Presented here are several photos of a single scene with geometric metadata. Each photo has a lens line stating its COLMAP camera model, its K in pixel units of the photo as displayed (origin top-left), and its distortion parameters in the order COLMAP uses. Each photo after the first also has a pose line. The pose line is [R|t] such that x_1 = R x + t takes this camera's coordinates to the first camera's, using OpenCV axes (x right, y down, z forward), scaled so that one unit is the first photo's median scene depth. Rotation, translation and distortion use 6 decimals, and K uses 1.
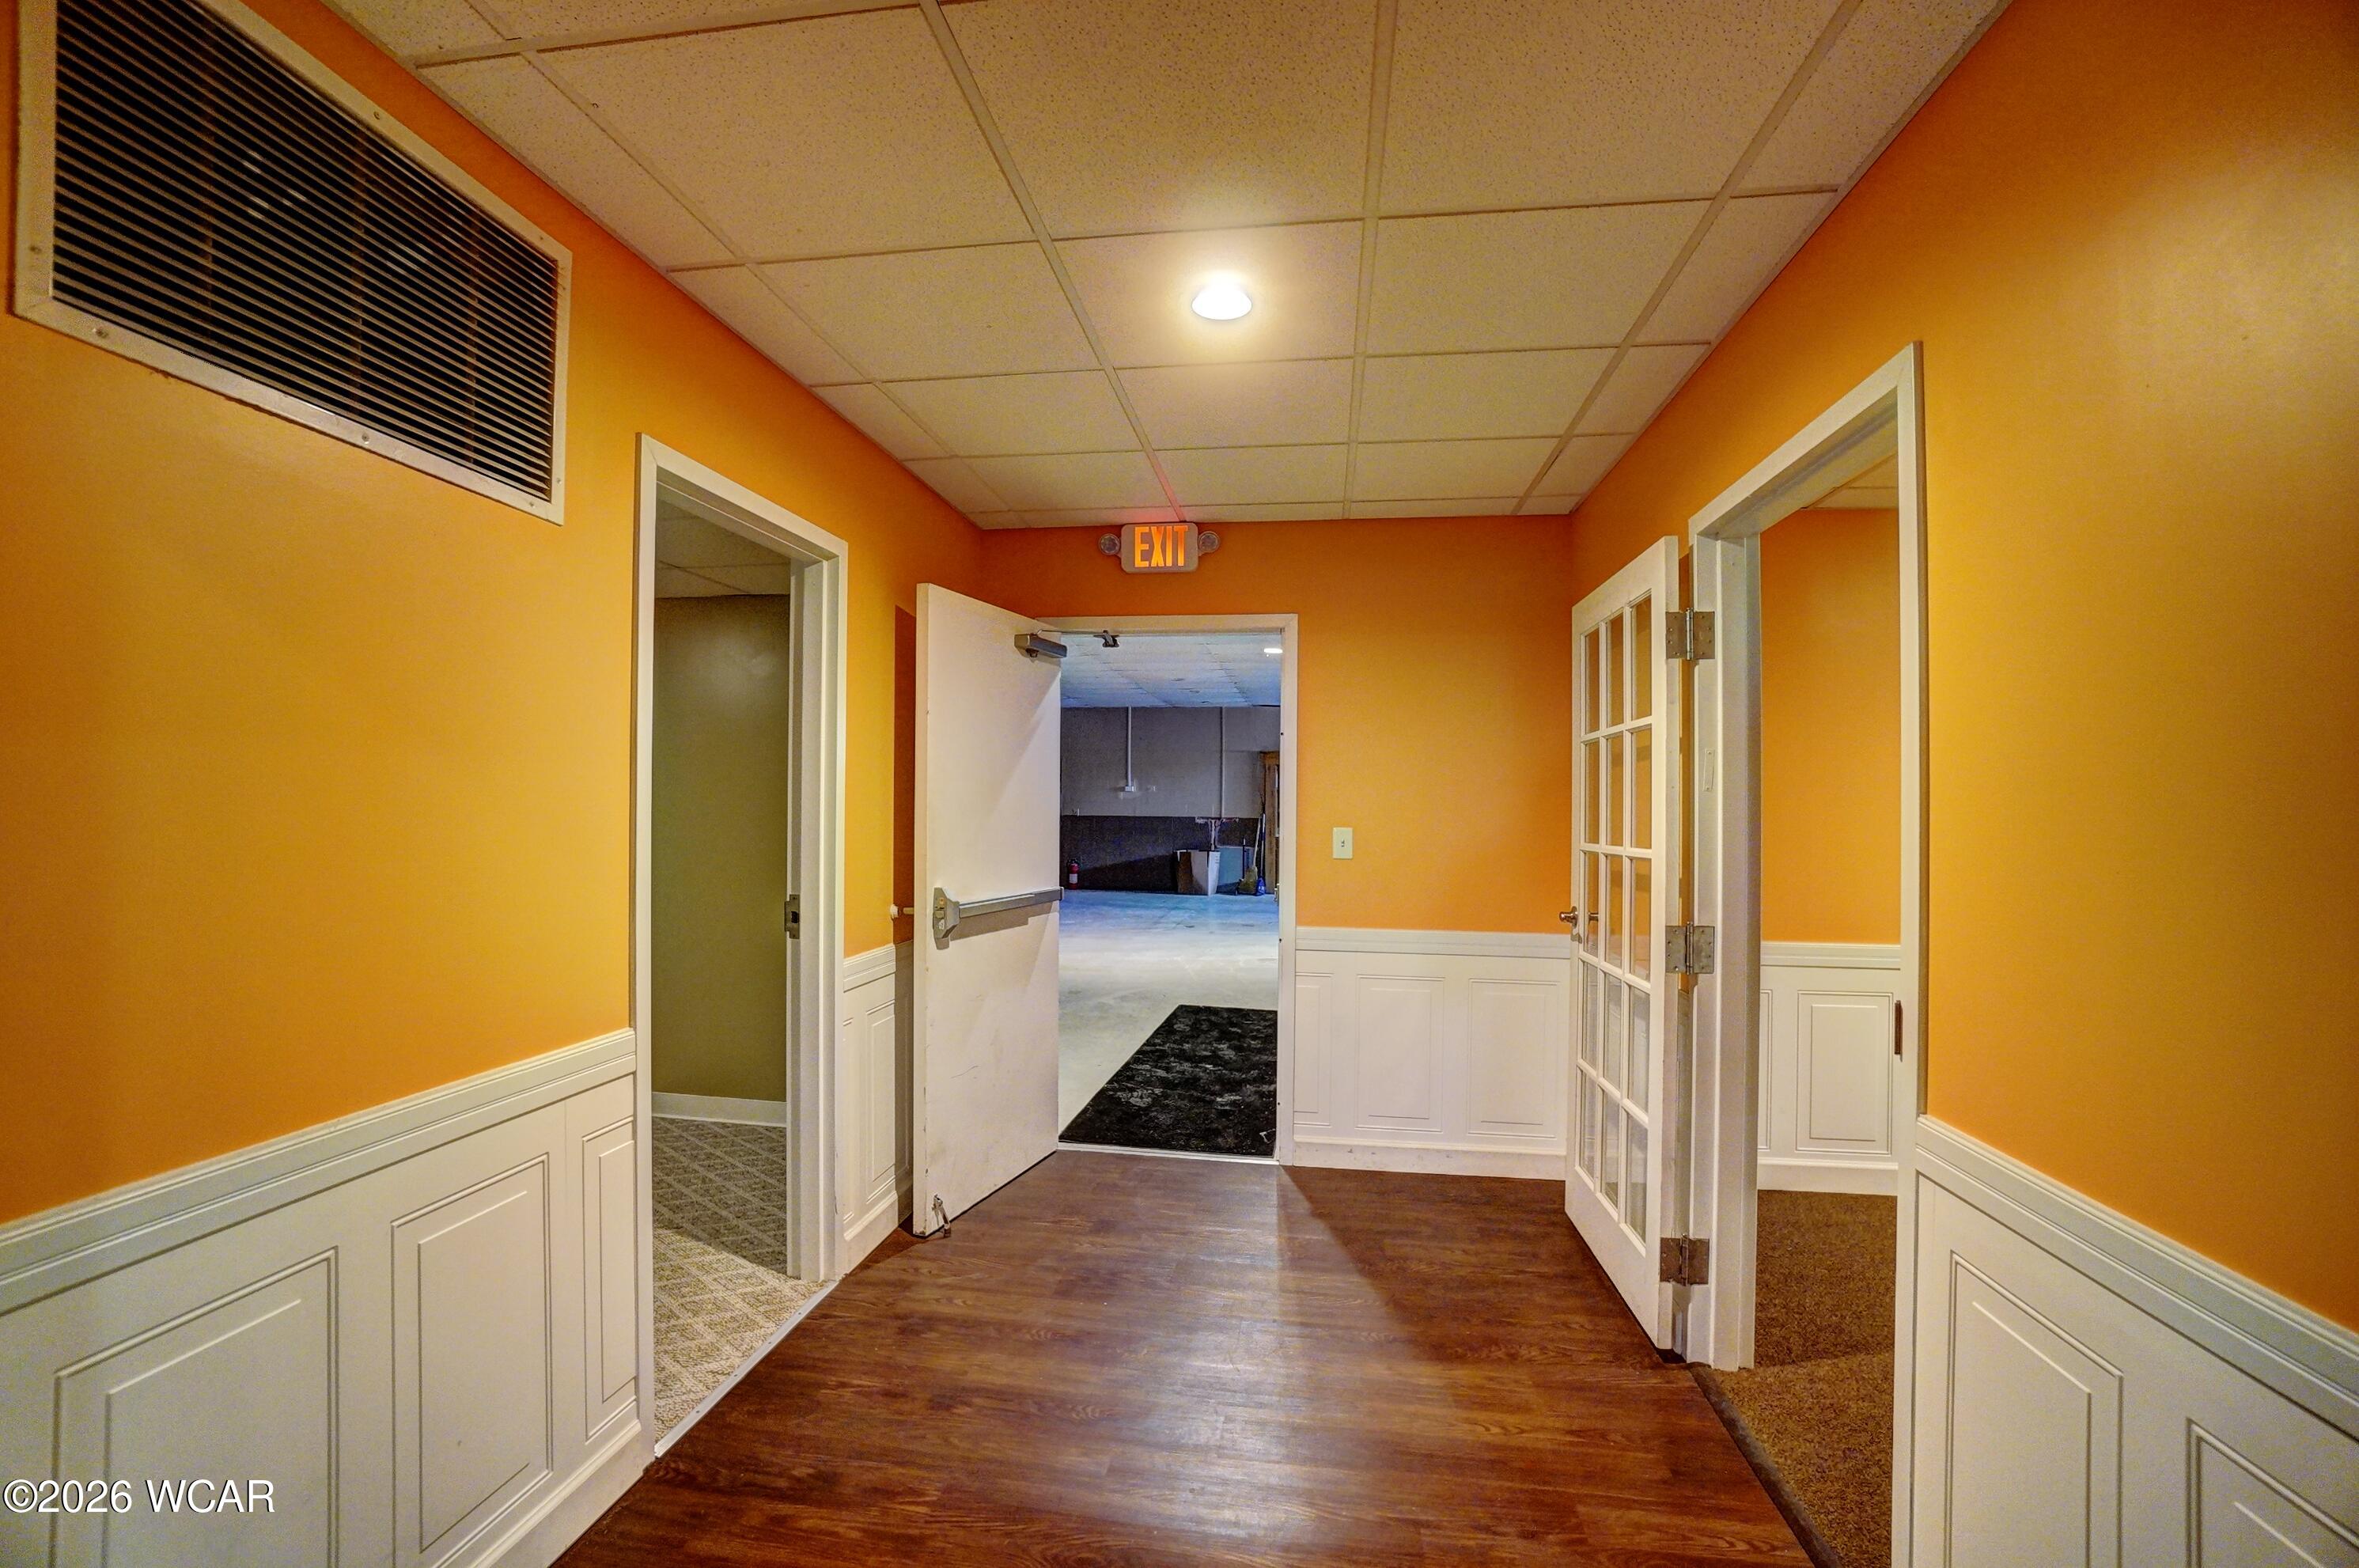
lens RADIAL K [[1043.8, 0, 1152.2], [0, 1043.8, 791.8], [0, 0, 1]] dist [-0.064091, 0.022914]
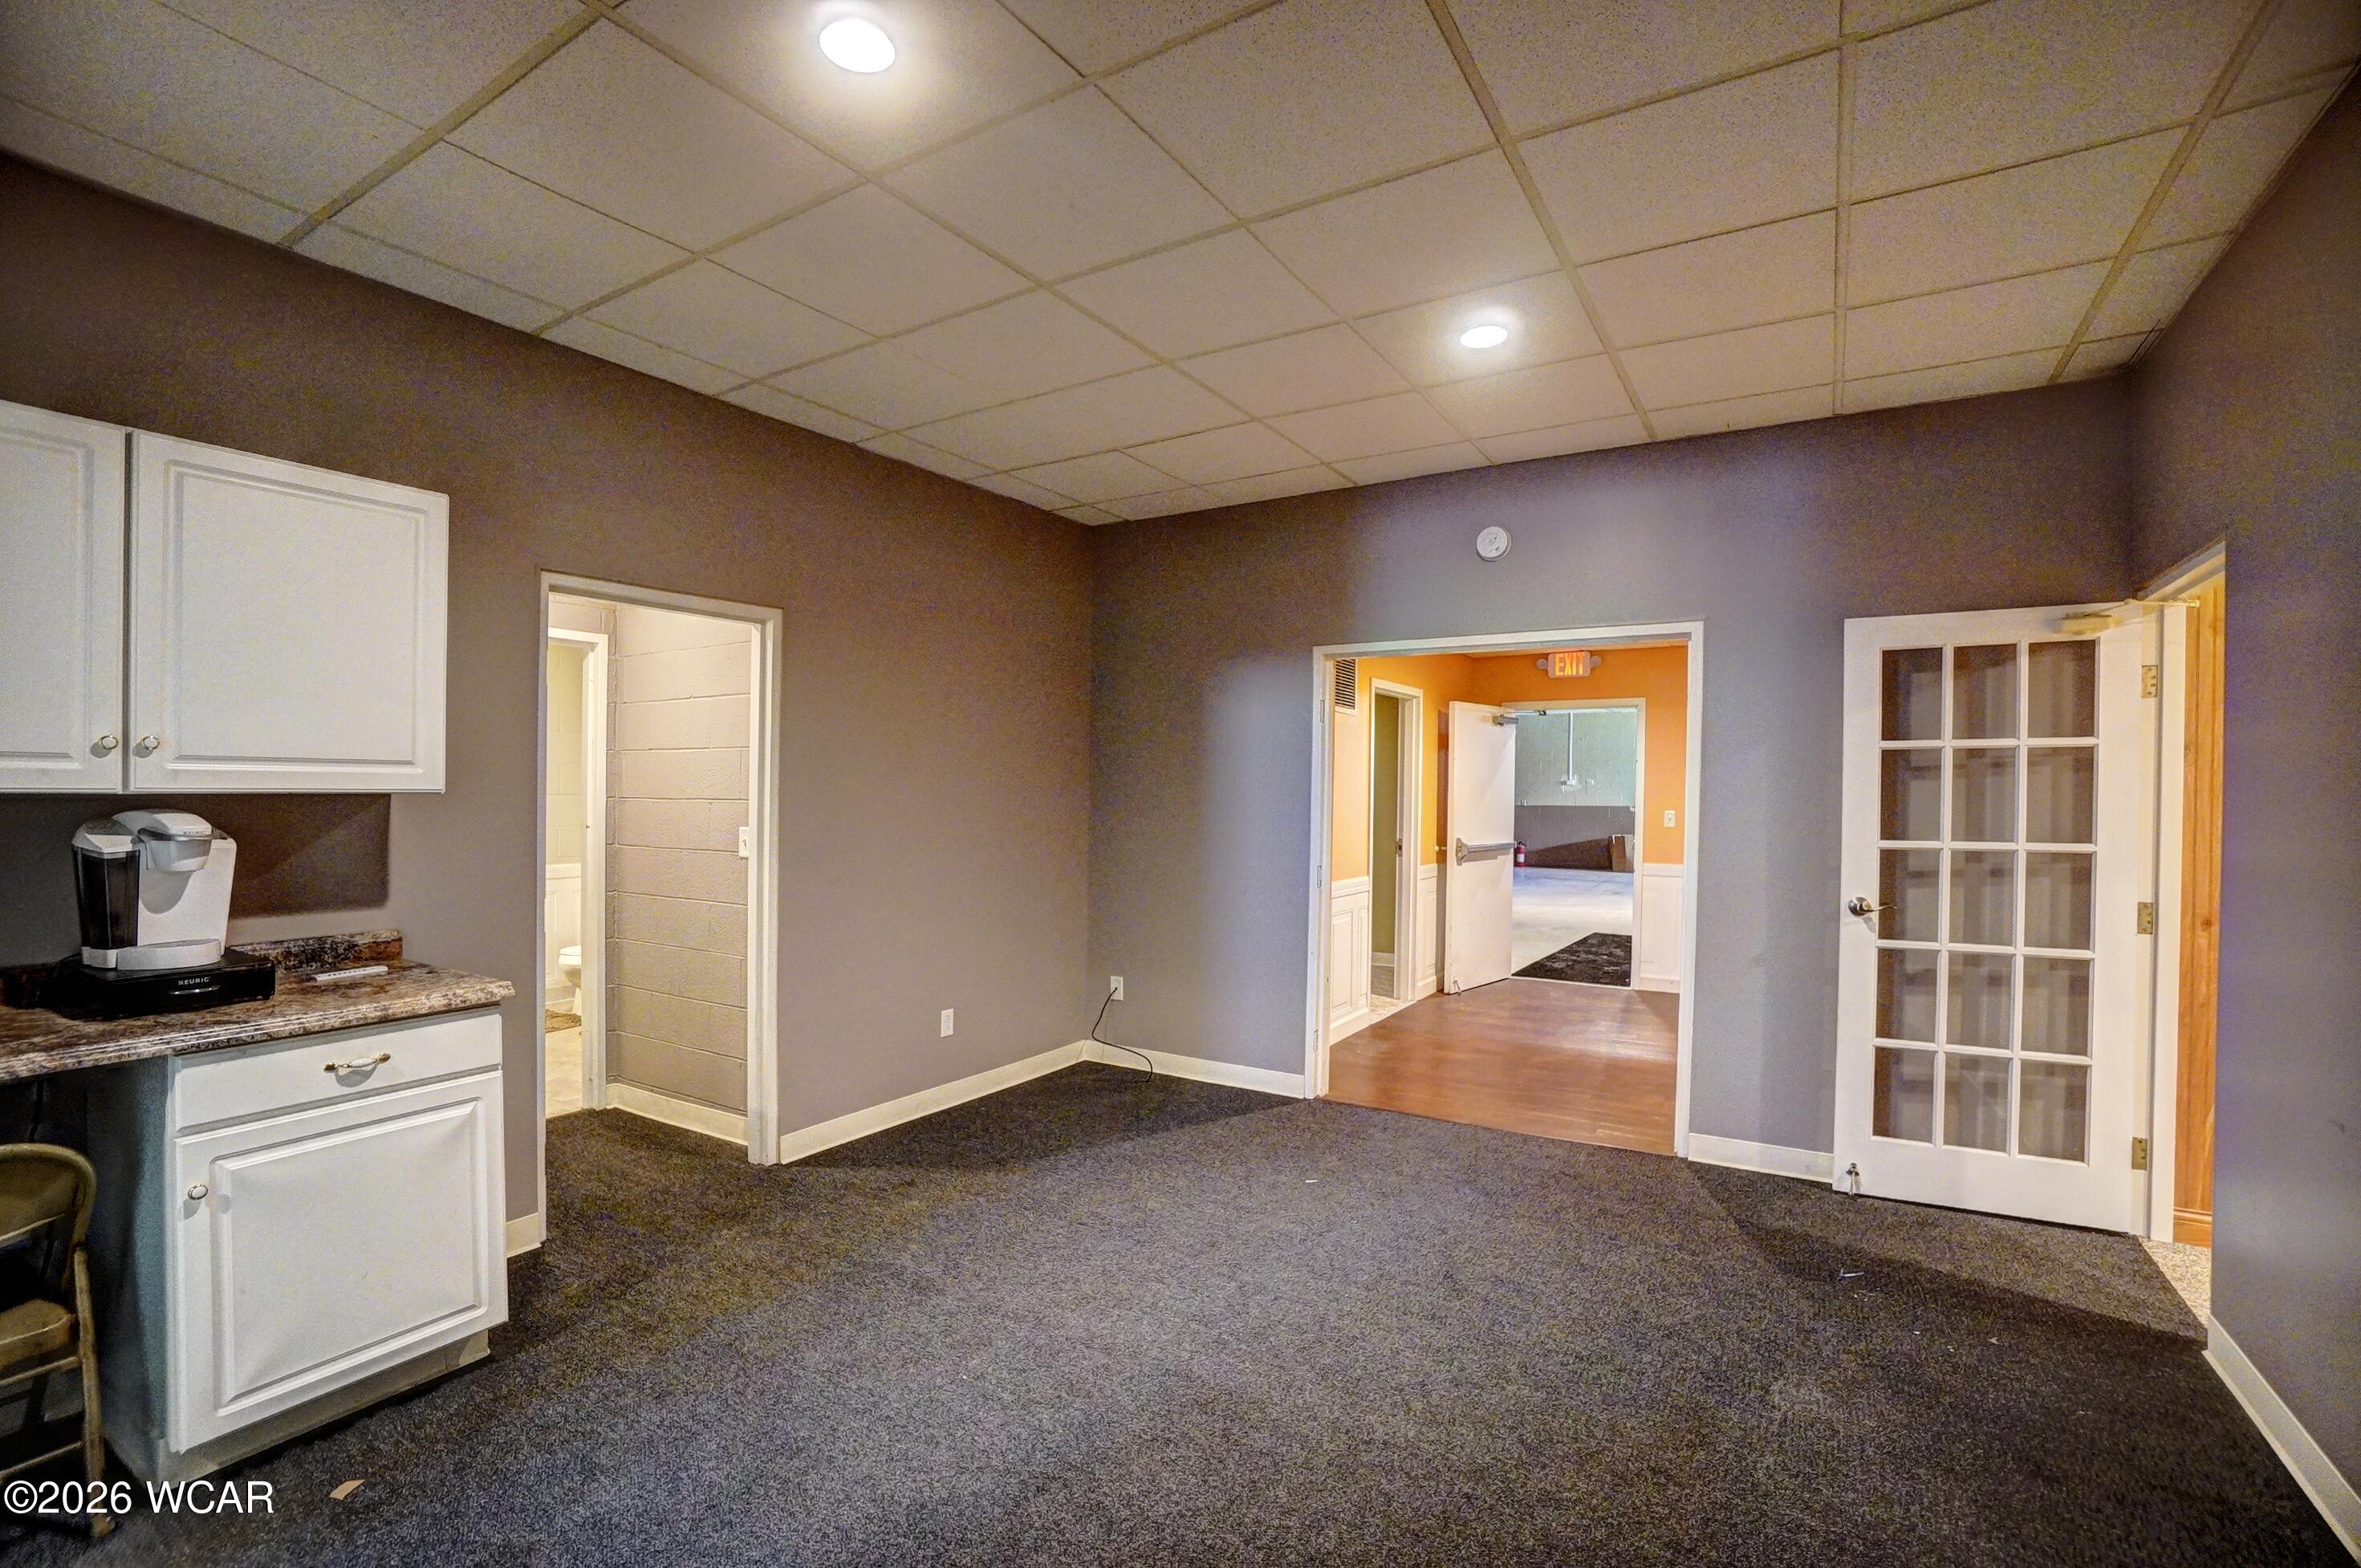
lens RADIAL K [[1044.7, 0, 1153.2], [0, 1044.7, 791.8], [0, 0, 1]] dist [-0.064091, 0.022914]
pose [[0.914438, 0.005166, -0.404693, 0.076887], [0.000162, 0.999914, 0.013129, -0.028782], [0.404726, -0.012071, 0.914358, -1.021219]]
